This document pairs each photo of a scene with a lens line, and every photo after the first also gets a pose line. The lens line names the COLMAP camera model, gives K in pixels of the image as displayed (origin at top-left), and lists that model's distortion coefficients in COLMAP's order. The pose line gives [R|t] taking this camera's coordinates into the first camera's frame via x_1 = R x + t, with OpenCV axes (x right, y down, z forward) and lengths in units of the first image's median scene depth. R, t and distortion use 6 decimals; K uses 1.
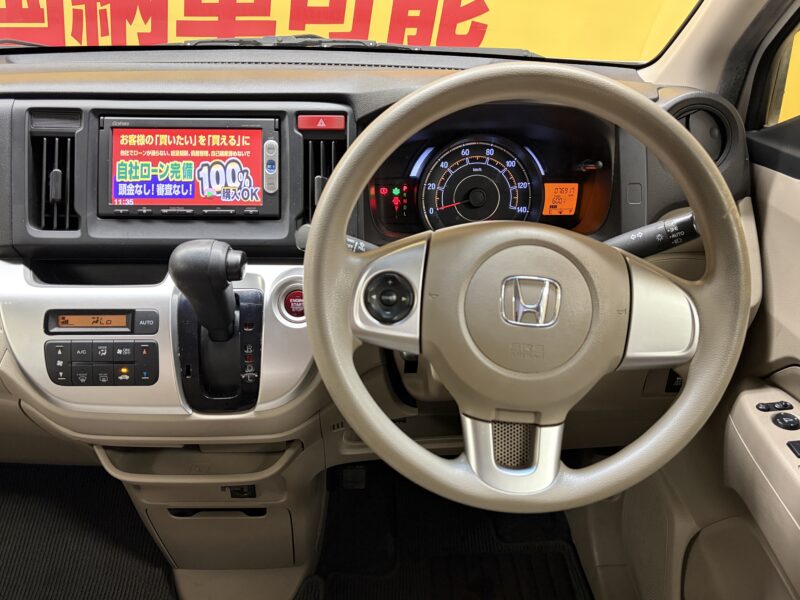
lens RADIAL K [[671.0, 0, 400.0], [0, 671.0, 300.0], [0, 0, 1]] dist [0.042349, -0.009702]
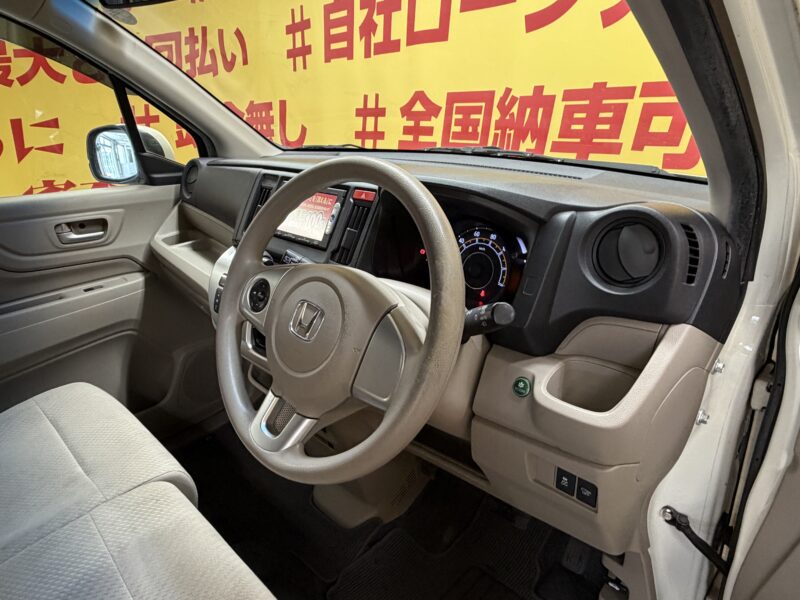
lens RADIAL K [[514.1, 0, 400.0], [0, 514.1, 300.0], [0, 0, 1]] dist [0.004555, 0.001706]
pose [[0.700739, 0.236805, -0.672970, 0.671211], [-0.301953, 0.953092, 0.020962, -0.076413], [0.646366, 0.188516, 0.739373, 0.209990]]
